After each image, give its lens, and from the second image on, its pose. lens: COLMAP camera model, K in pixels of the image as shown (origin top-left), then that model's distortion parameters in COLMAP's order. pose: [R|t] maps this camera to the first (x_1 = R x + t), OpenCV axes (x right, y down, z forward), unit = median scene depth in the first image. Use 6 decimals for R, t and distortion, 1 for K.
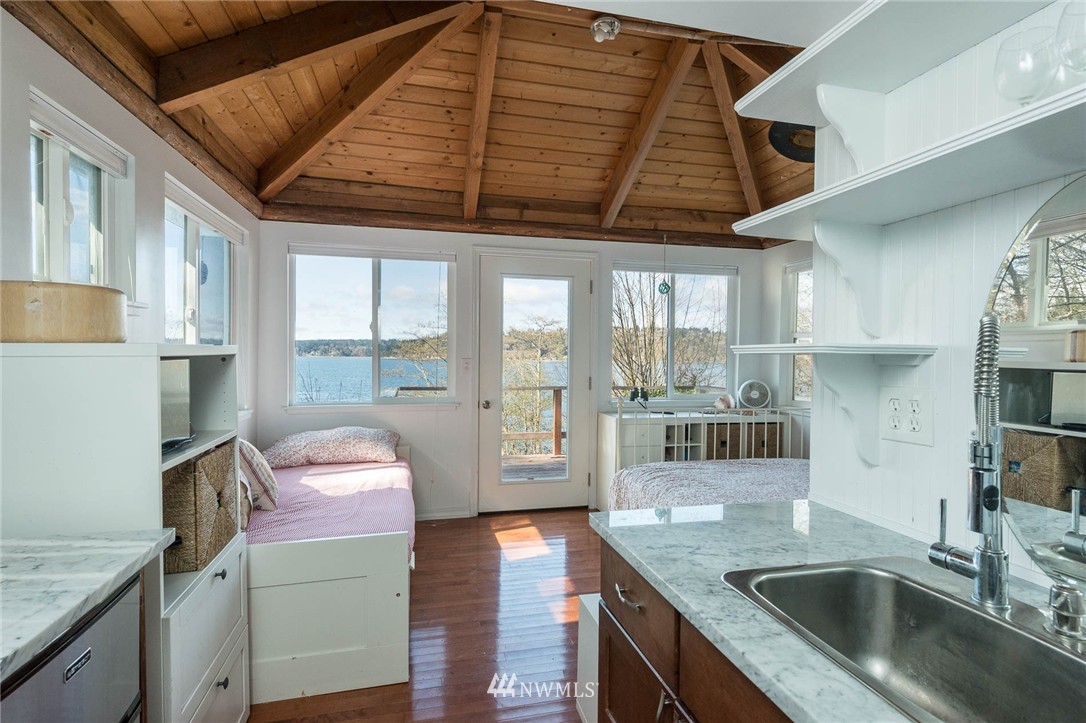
lens RADIAL K [[525.8, 0, 543.0], [0, 525.8, 361.5], [0, 0, 1]] dist [-0.000420, -0.000020]
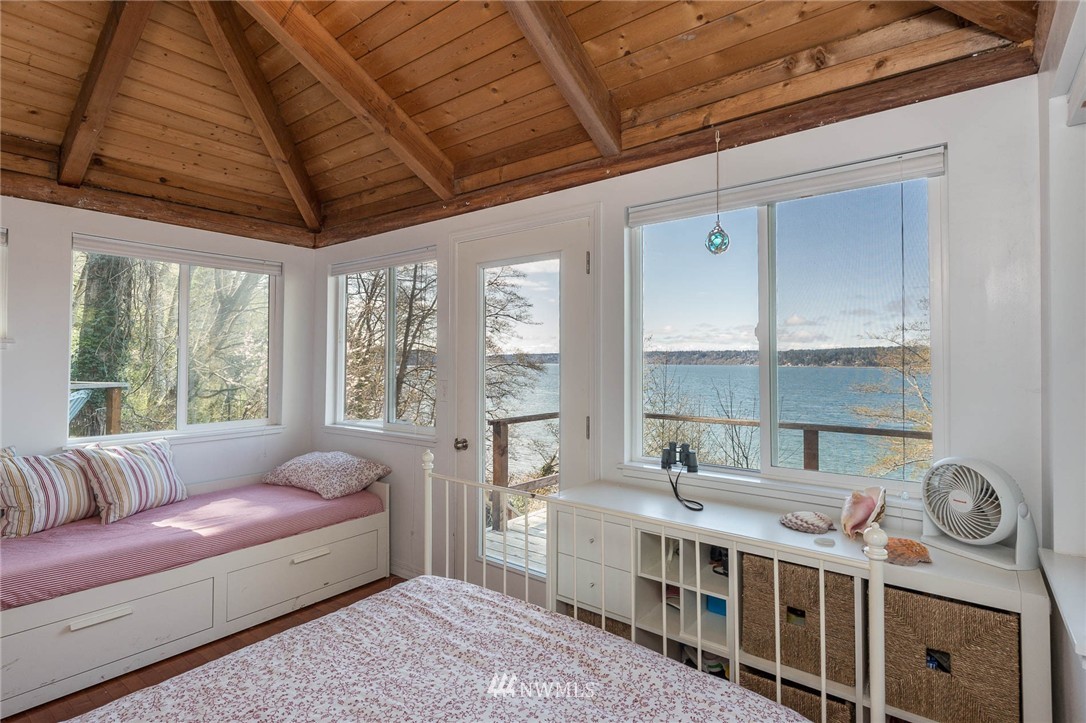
lens RADIAL K [[545.0, 0, 543.8], [0, 545.0, 345.0], [0, 0, 1]] dist [0.035434, 0.000076]
pose [[0.615289, -0.027014, -0.787838, 0.262633], [-0.010841, 0.999028, -0.042722, -0.011236], [0.788227, 0.034827, 0.614399, 0.285964]]
